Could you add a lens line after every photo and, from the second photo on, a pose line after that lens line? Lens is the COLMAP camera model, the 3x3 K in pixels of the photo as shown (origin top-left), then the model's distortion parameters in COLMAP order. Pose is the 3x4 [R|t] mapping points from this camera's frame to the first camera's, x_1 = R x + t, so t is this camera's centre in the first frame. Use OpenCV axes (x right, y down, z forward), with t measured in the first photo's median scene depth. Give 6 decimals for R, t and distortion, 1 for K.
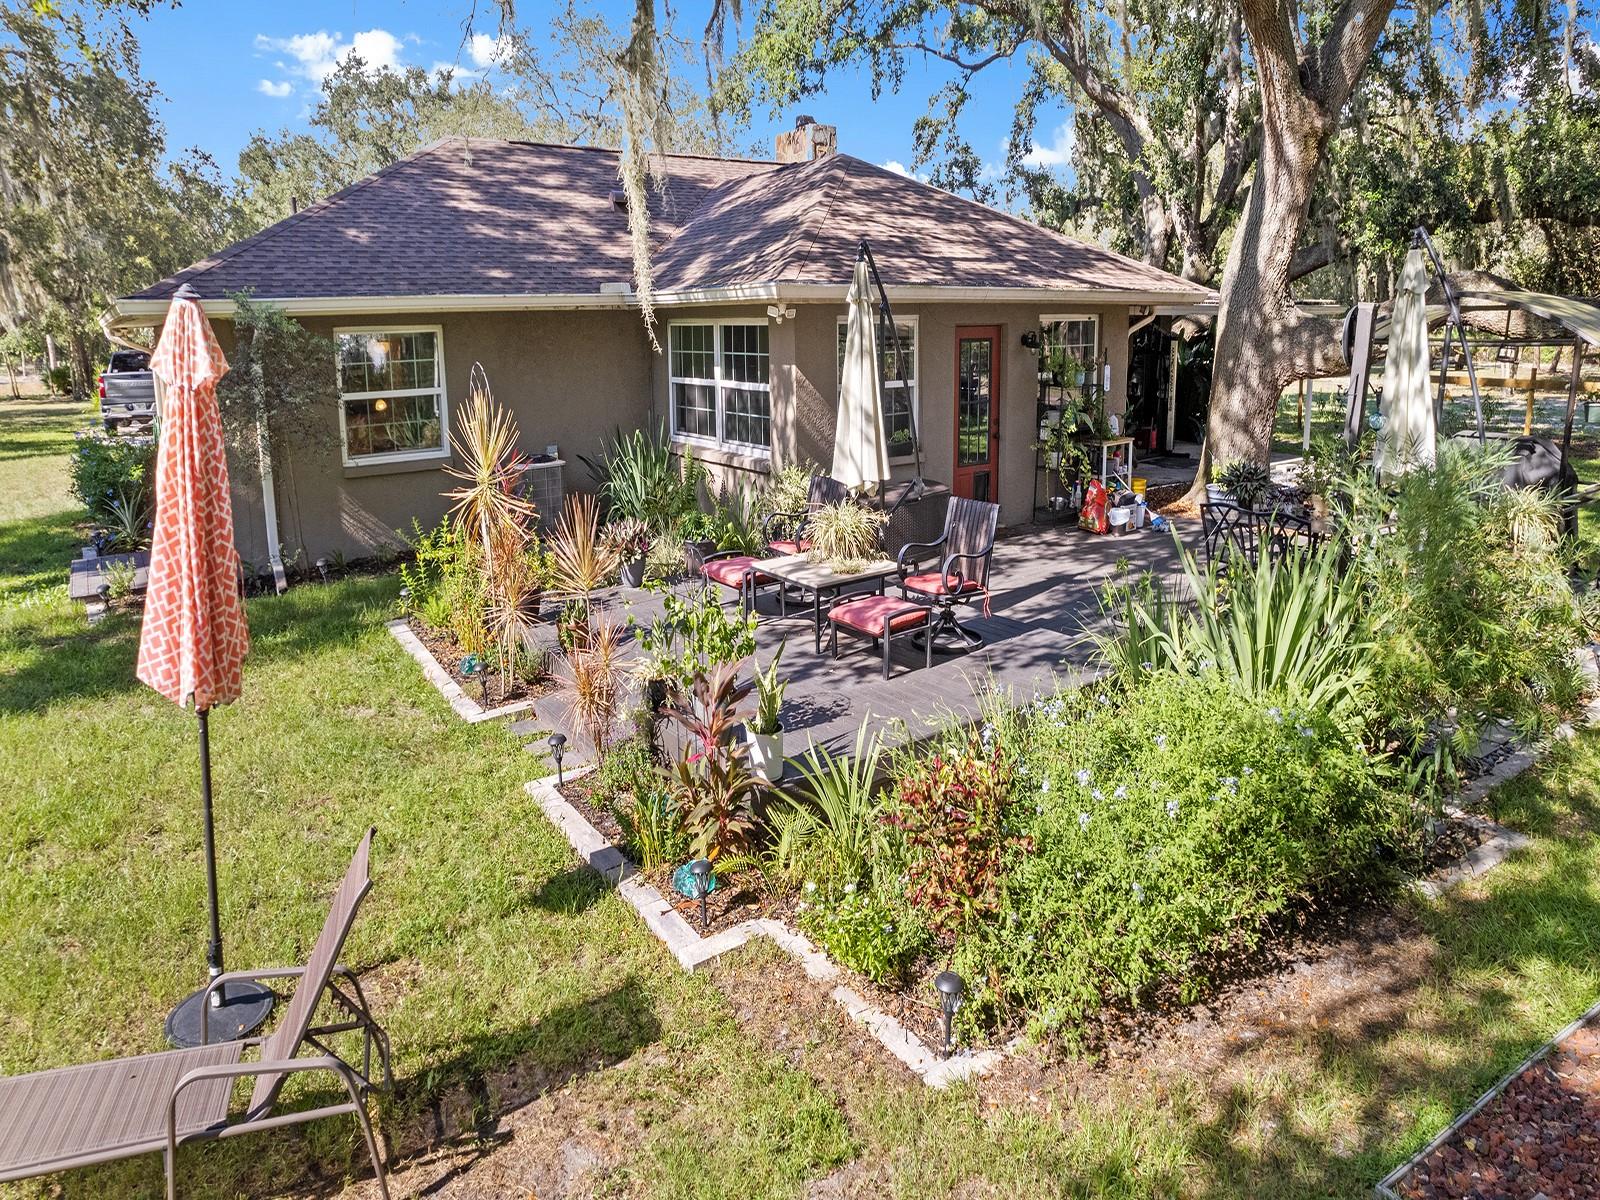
lens RADIAL K [[1007.5, 0, 804.8], [0, 1007.5, 592.2], [0, 0, 1]] dist [-0.034922, 0.021688]
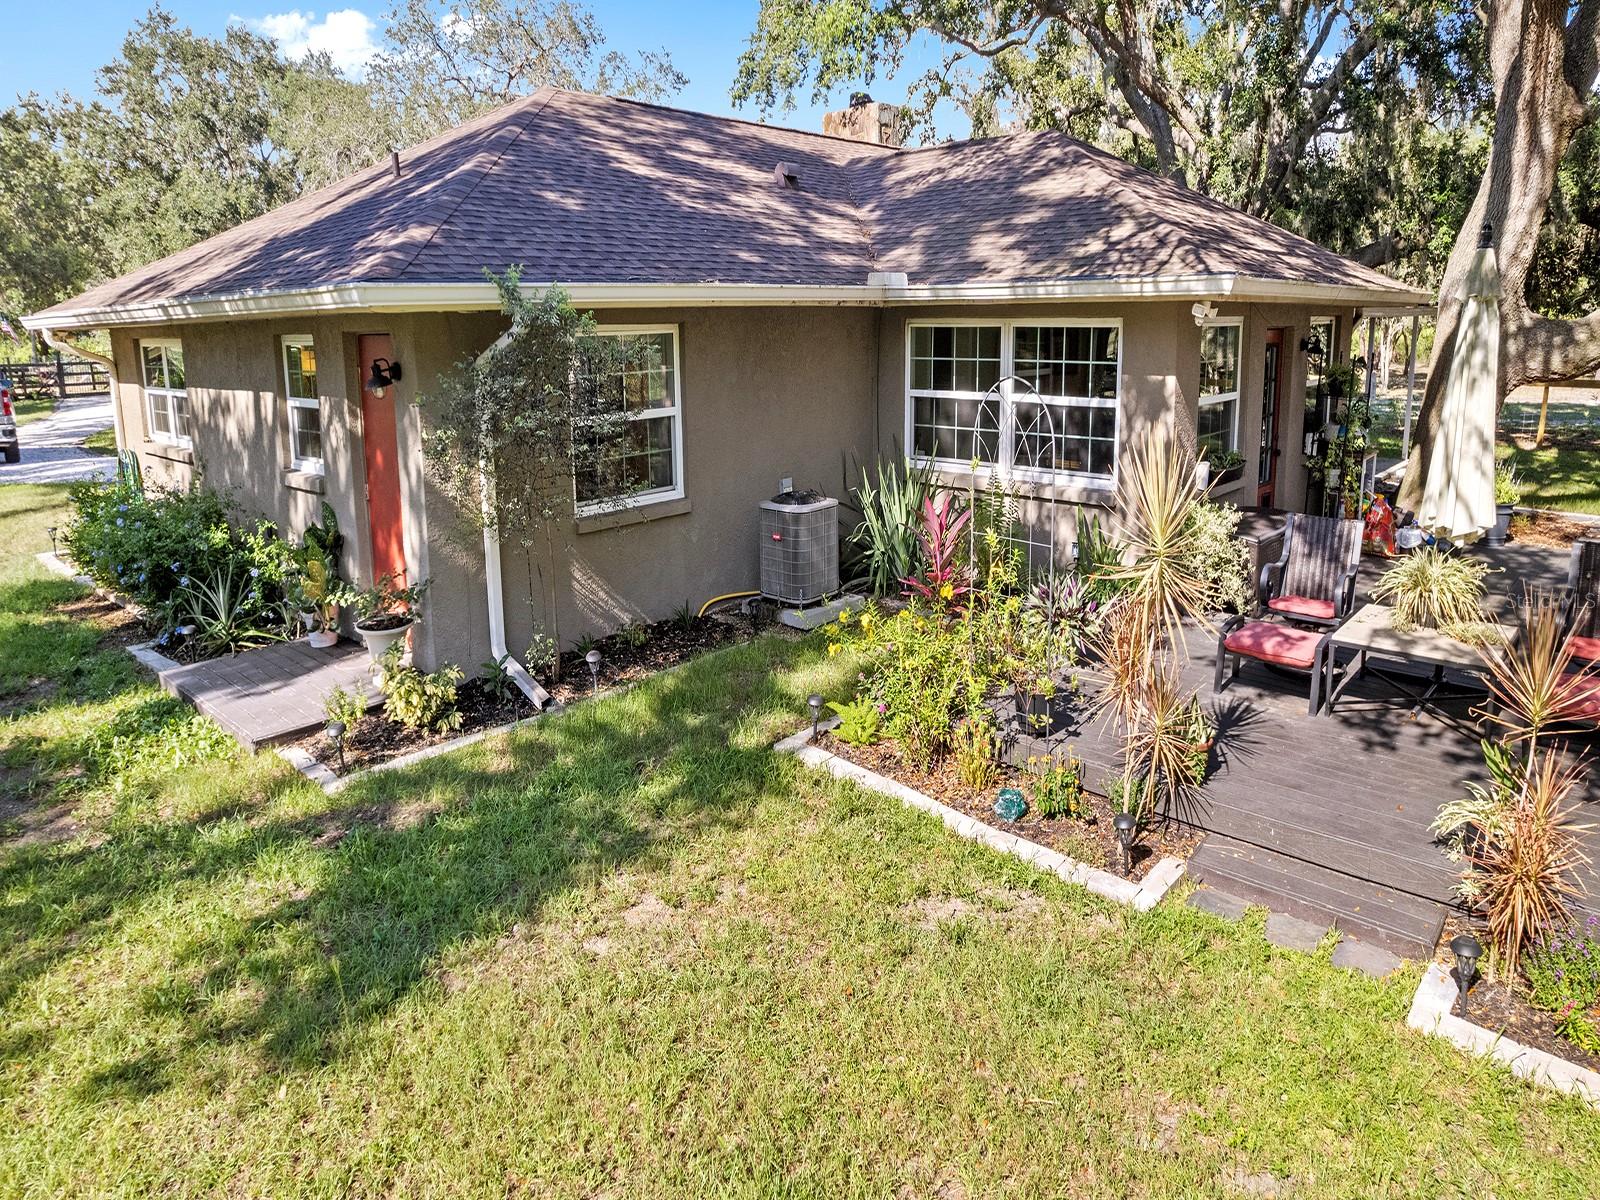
lens RADIAL K [[1007.5, 0, 797.2], [0, 1007.5, 567.7], [0, 0, 1]] dist [-0.034922, 0.021688]
pose [[0.975183, -0.053542, 0.214828, -0.432646], [0.058585, 0.998135, -0.017174, -0.064041], [-0.213508, 0.029333, 0.976501, 0.238947]]
